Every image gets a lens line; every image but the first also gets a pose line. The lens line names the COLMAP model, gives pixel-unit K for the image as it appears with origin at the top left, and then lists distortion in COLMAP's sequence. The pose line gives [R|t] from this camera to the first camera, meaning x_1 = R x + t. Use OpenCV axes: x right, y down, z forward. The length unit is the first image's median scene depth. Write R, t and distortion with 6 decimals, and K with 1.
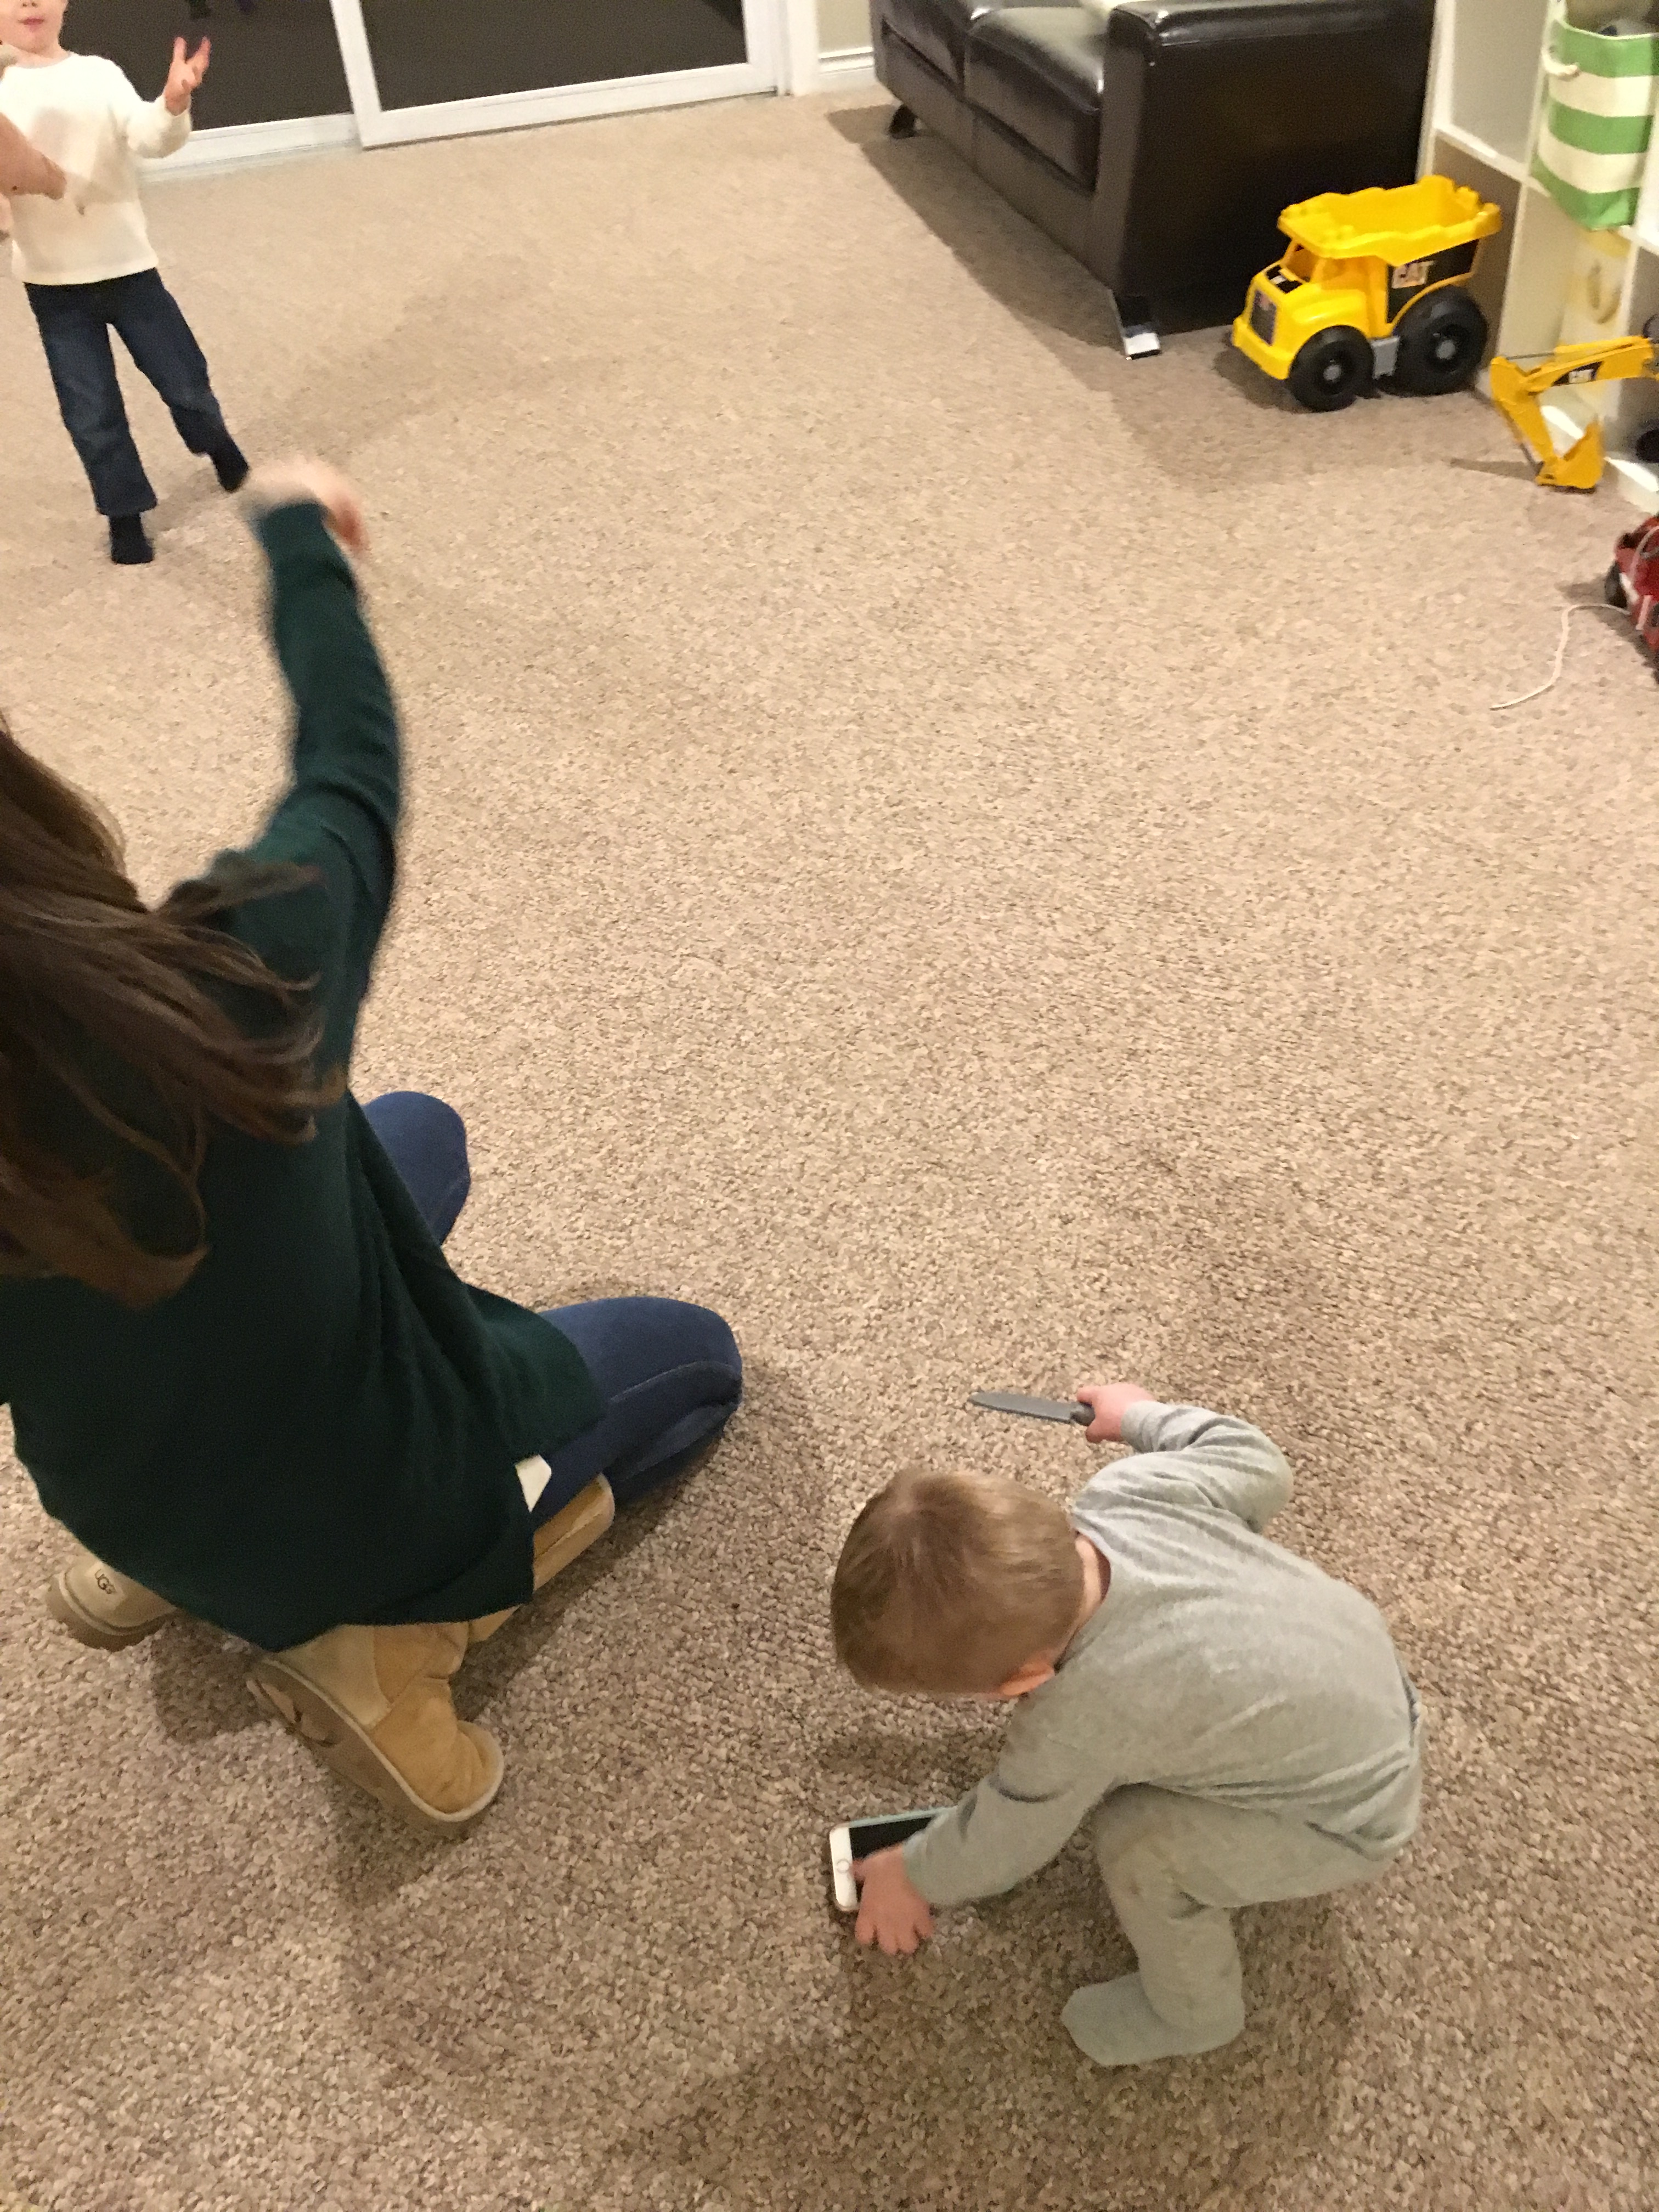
lens RADIAL K [[1917.2, 0, 822.0], [0, 1917.2, 1057.0], [0, 0, 1]] dist [0.089046, -0.127930]
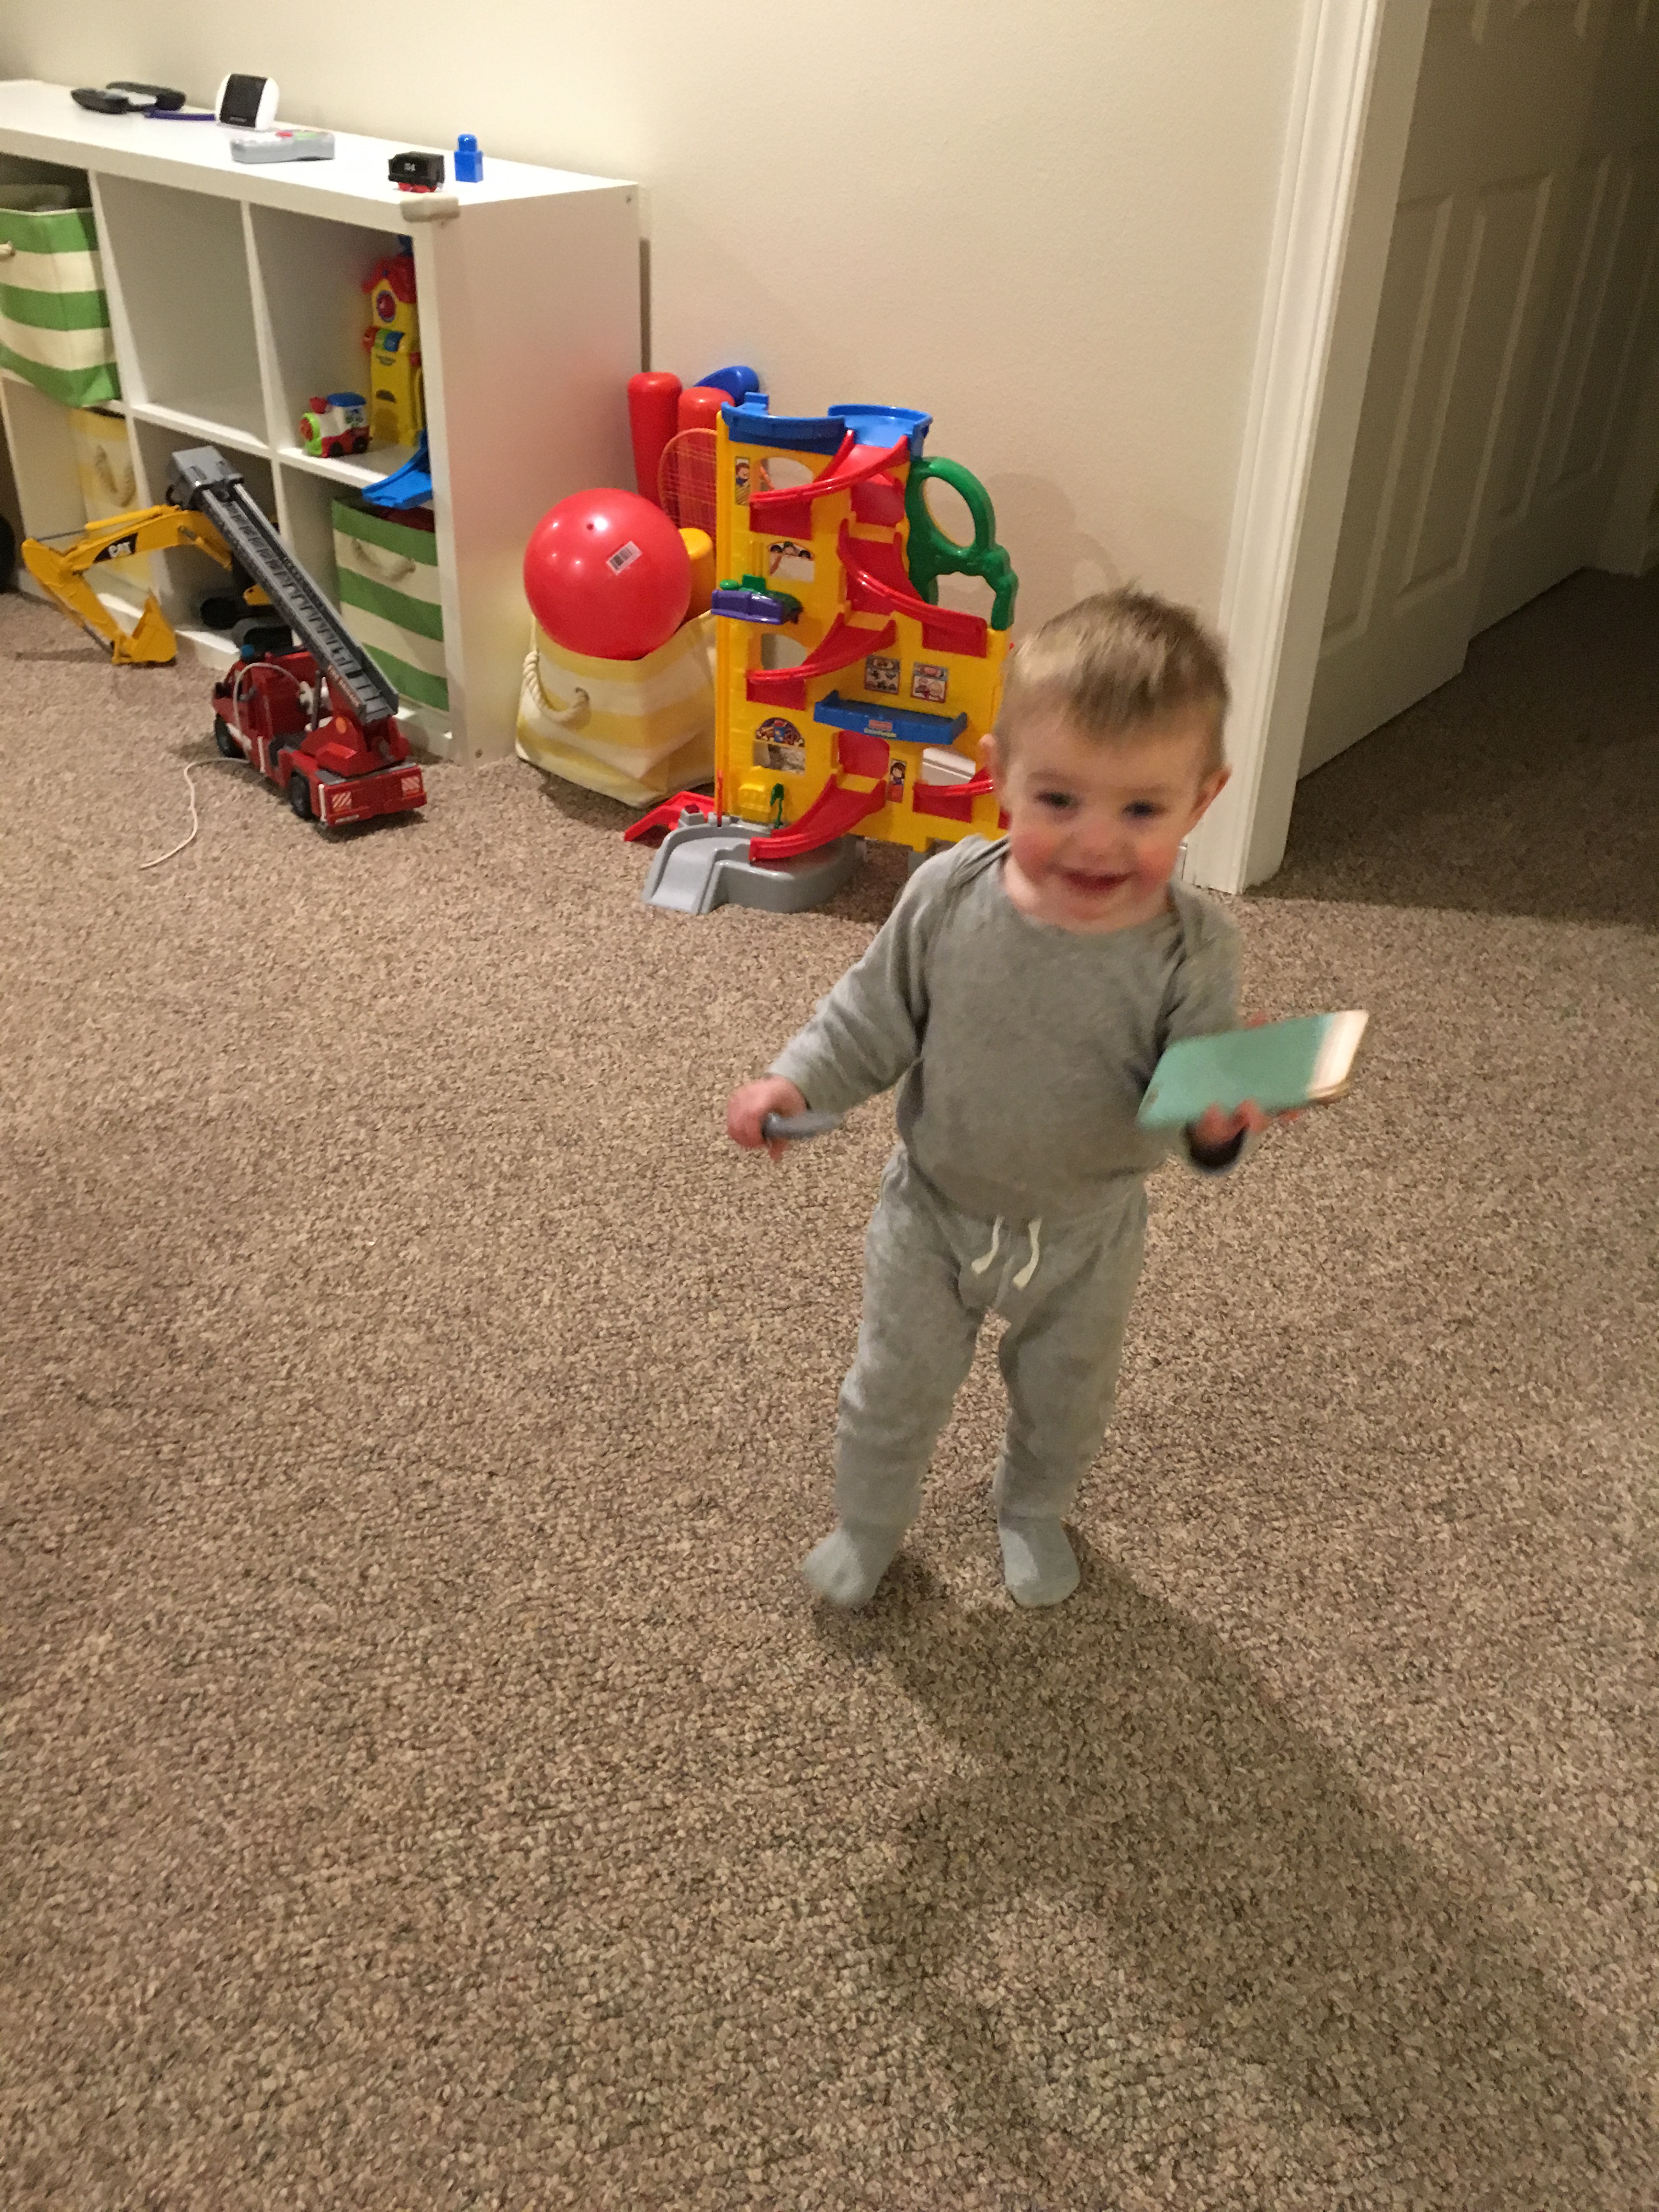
lens RADIAL K [[1917.2, 0, 836.6], [0, 1917.2, 1096.7], [0, 0, 1]] dist [0.089046, -0.127930]
pose [[0.765752, -0.257043, 0.589536, 0.041466], [0.329180, 0.944133, -0.015924, 0.068296], [-0.552507, 0.206257, 0.807585, 0.140065]]
